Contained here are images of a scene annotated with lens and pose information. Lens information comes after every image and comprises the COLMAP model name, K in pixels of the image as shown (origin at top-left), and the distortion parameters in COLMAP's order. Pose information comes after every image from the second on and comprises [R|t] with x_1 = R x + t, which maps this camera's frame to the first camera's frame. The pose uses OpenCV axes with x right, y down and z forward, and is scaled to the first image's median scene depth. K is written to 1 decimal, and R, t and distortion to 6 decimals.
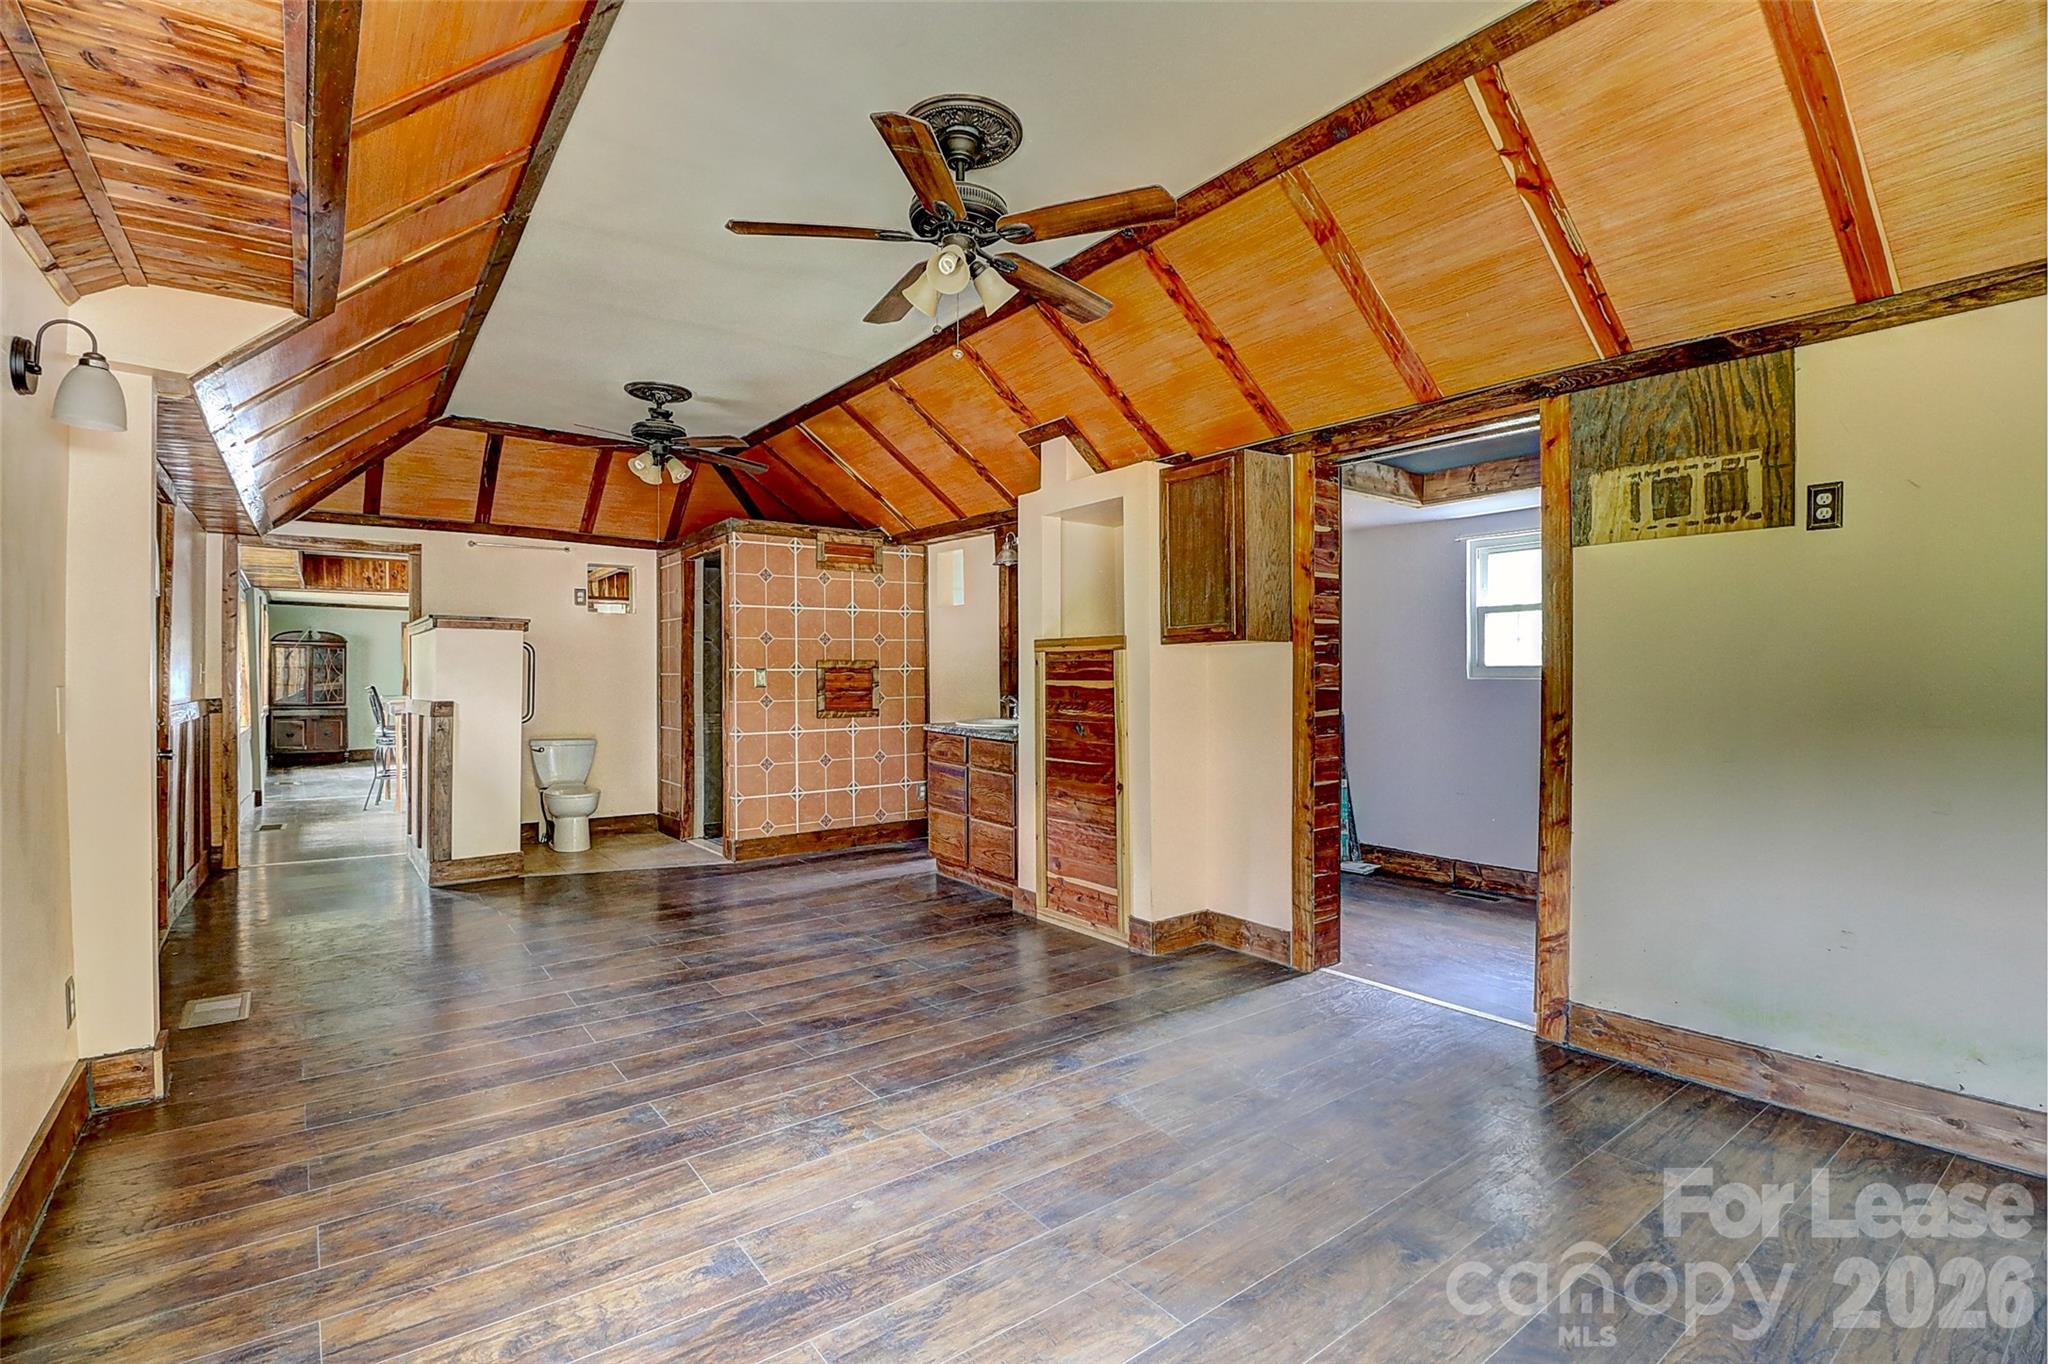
lens RADIAL K [[950.6, 0, 1021.2], [0, 950.6, 678.6], [0, 0, 1]] dist [-0.014080, -0.000932]
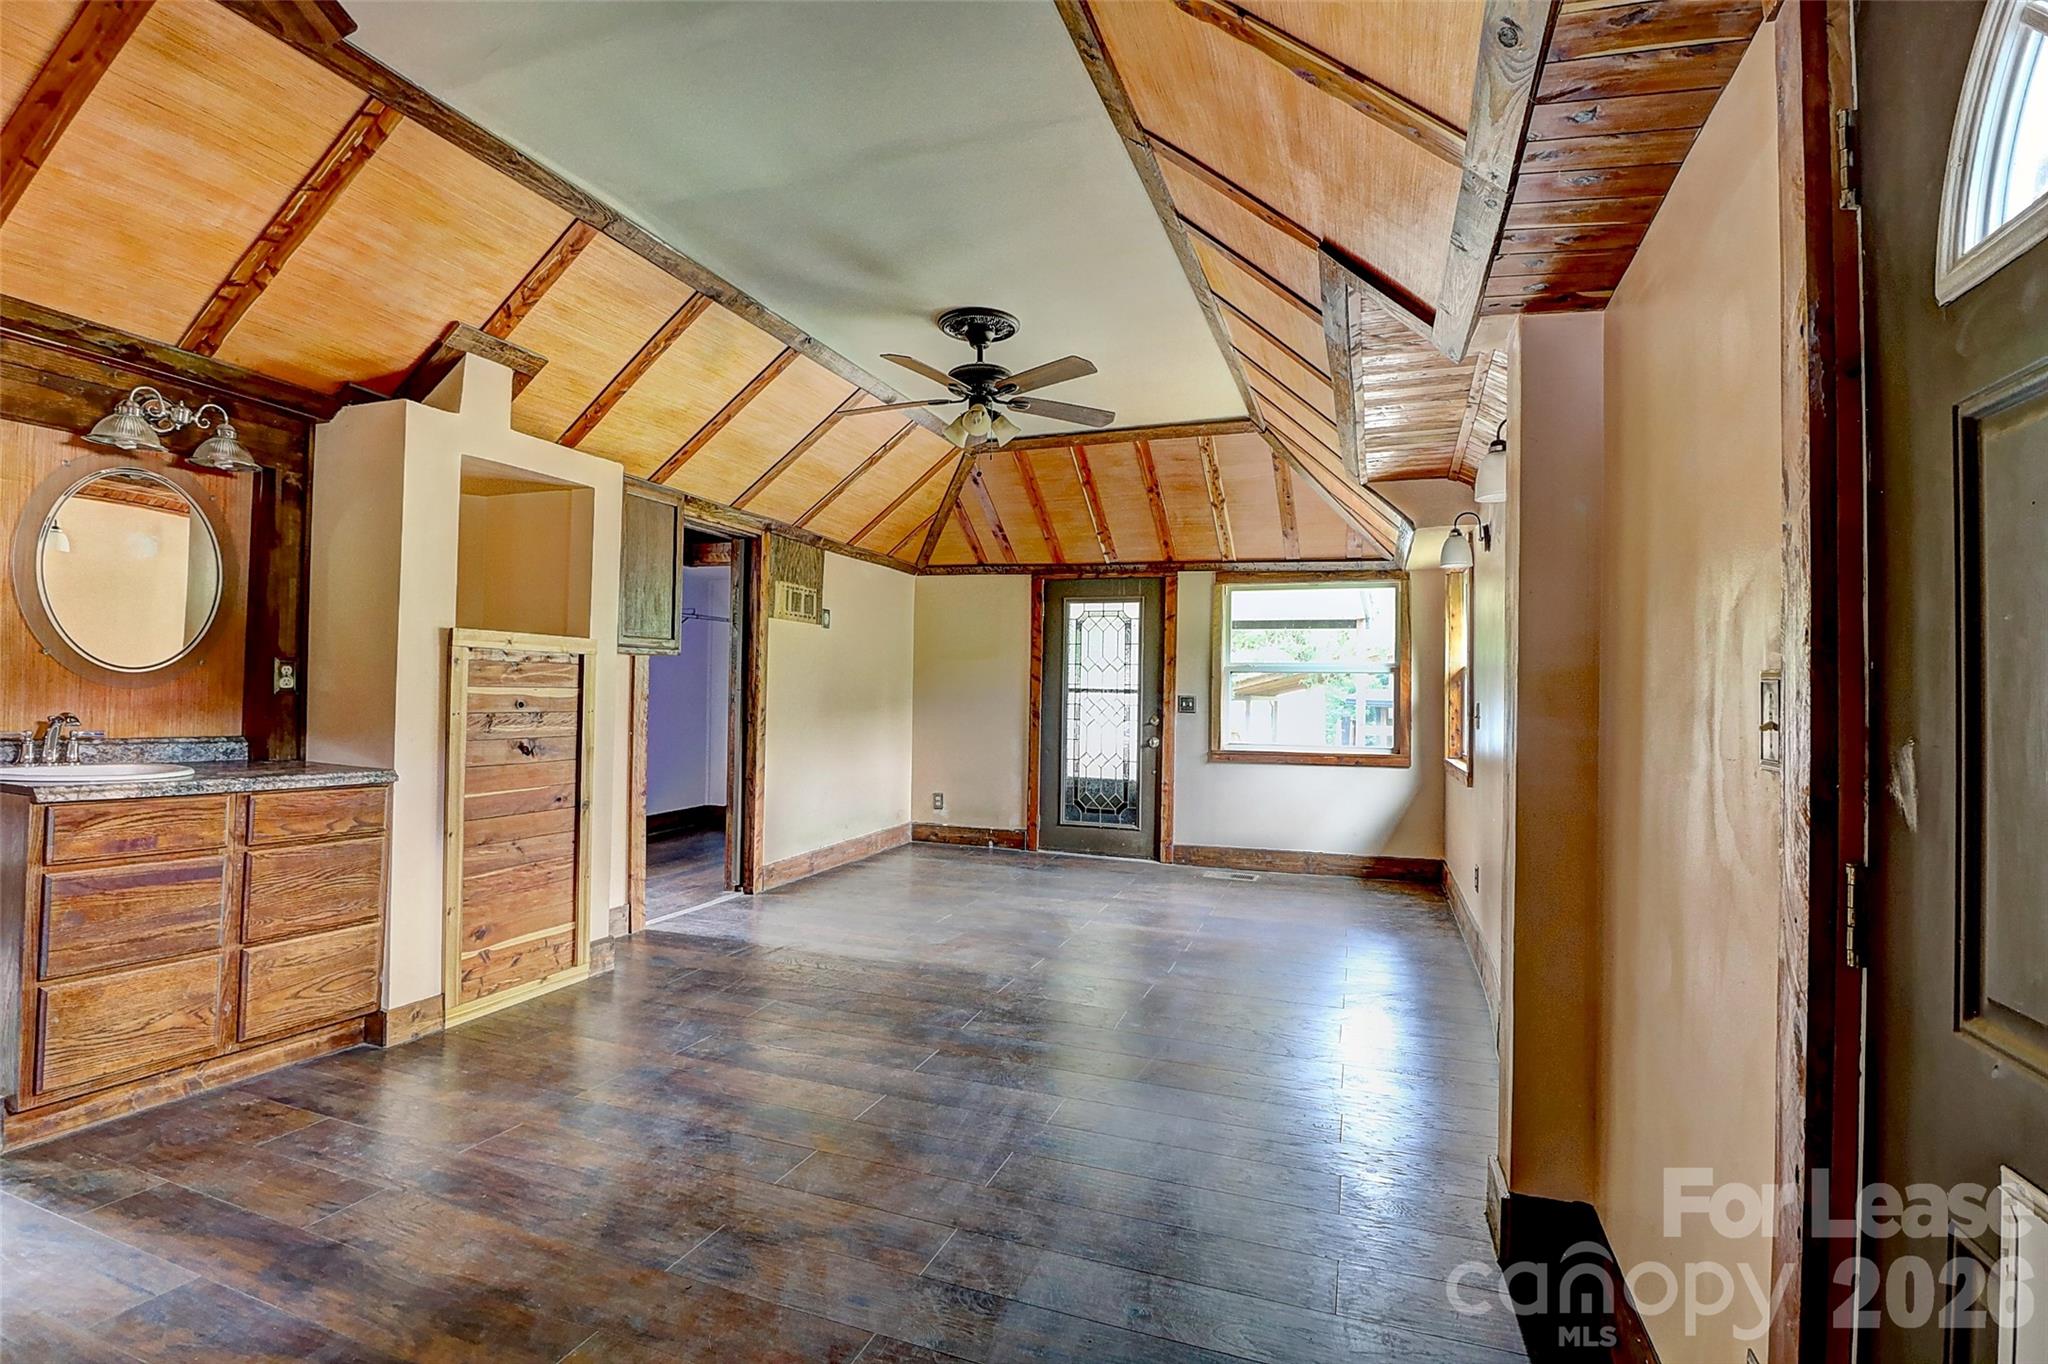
lens RADIAL K [[950.6, 0, 1023.2], [0, 950.6, 678.7], [0, 0, 1]] dist [-0.014080, -0.000932]
pose [[-0.541646, 0.005105, 0.840591, -1.283725], [-0.012819, 0.999815, -0.014332, 0.000762], [-0.840509, -0.018538, -0.541480, 1.655556]]
